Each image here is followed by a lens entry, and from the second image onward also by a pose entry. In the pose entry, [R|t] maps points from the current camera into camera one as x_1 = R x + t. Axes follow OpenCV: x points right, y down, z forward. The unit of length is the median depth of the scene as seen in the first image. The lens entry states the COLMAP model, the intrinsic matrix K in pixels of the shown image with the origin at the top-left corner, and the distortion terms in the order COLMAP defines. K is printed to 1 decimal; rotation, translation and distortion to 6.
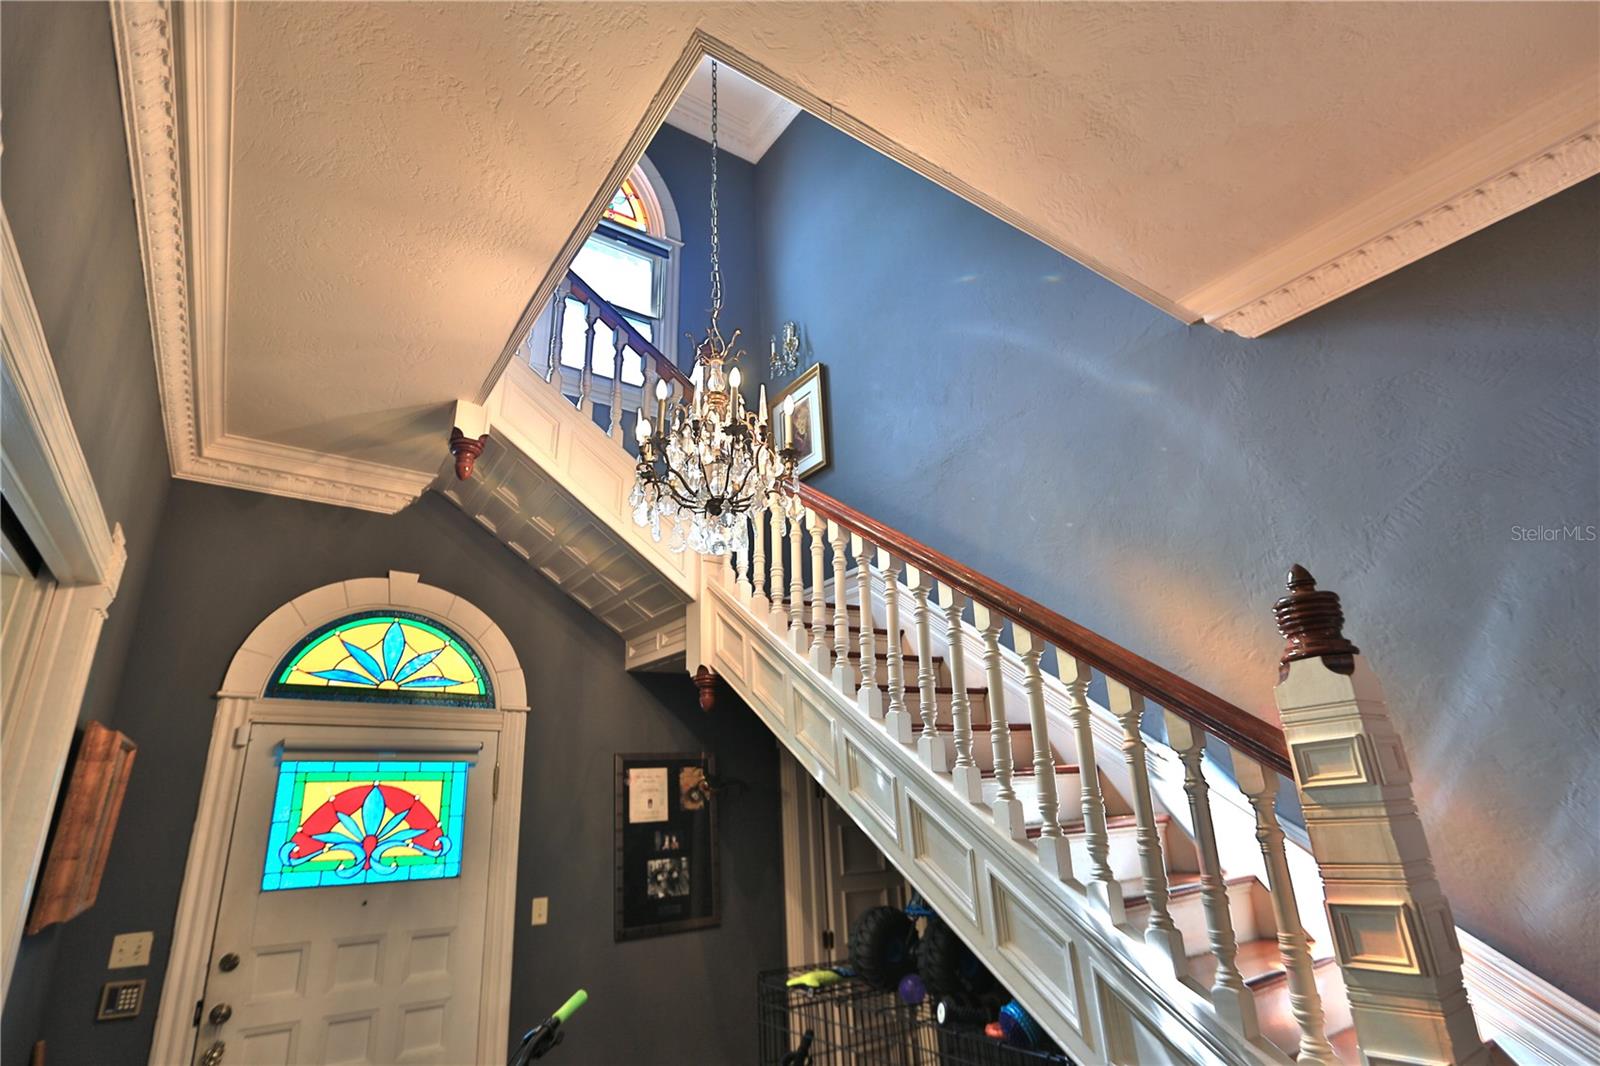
lens RADIAL K [[785.2, 0, 797.6], [0, 785.2, 535.1], [0, 0, 1]] dist [0.000449, -0.000058]
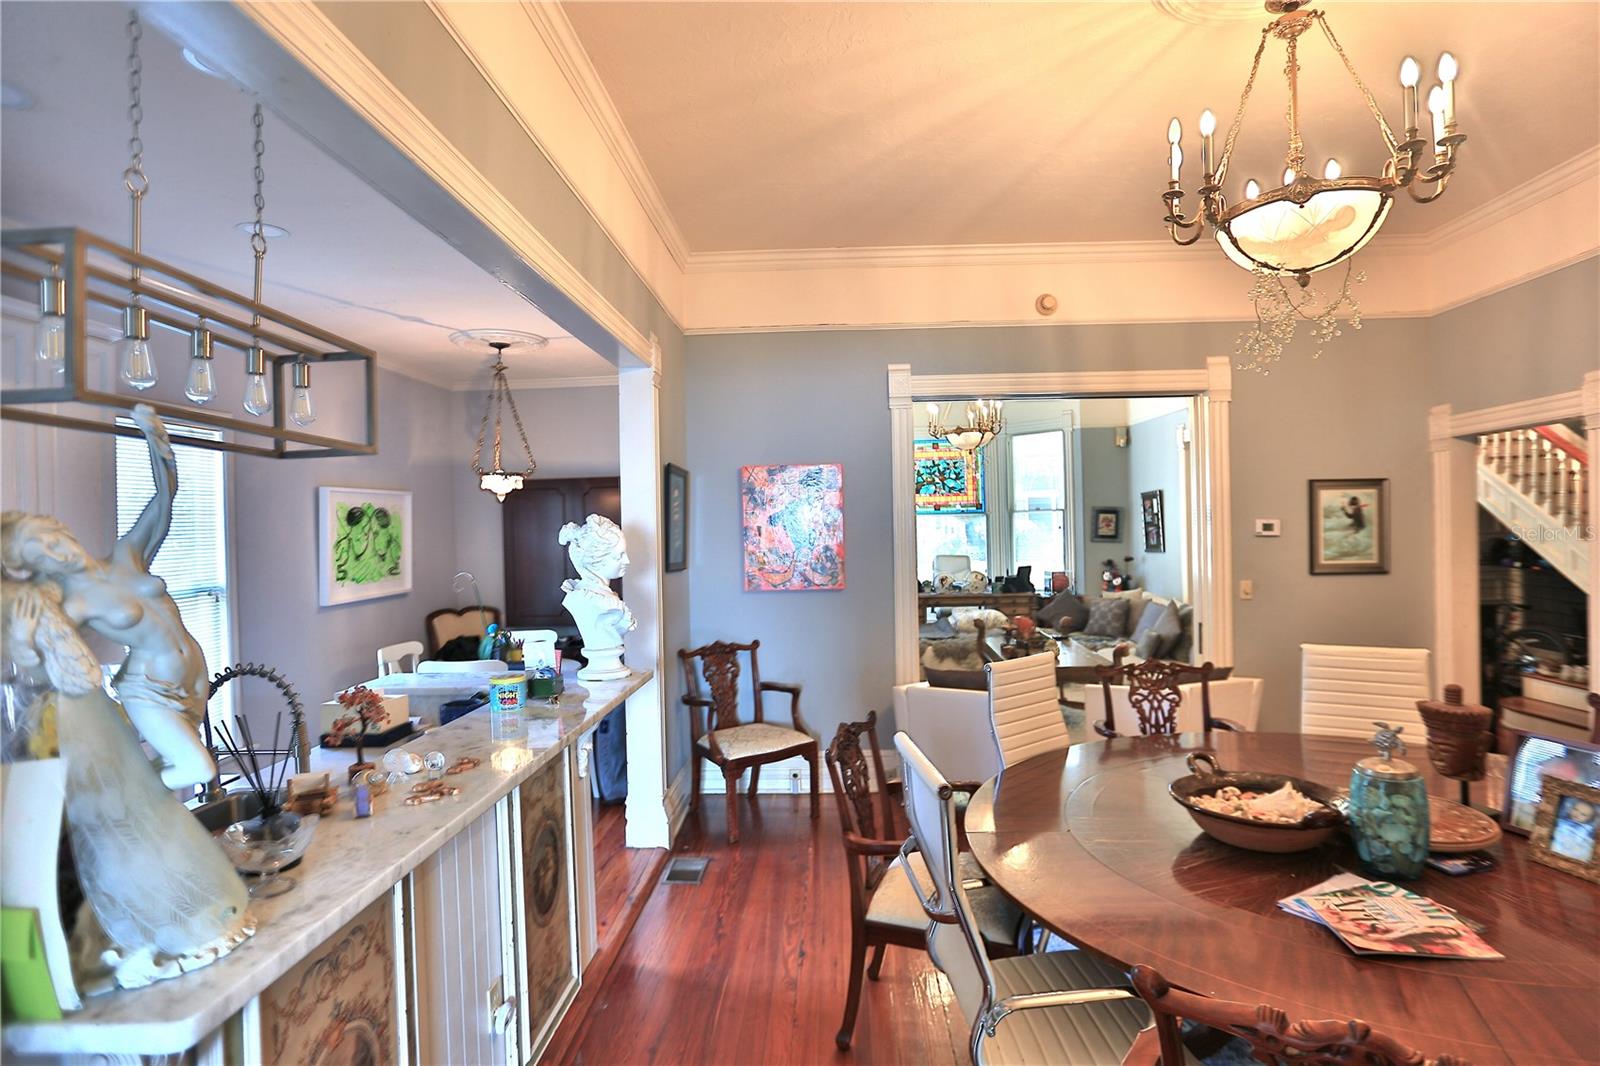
lens RADIAL K [[777.0, 0, 803.8], [0, 777.0, 538.7], [0, 0, 1]] dist [-0.000472, 0.000480]
pose [[0.791064, 0.023258, -0.611291, -0.158676], [0.202216, 0.933160, 0.297188, -0.894321], [0.577344, -0.358708, 0.733486, -2.600825]]
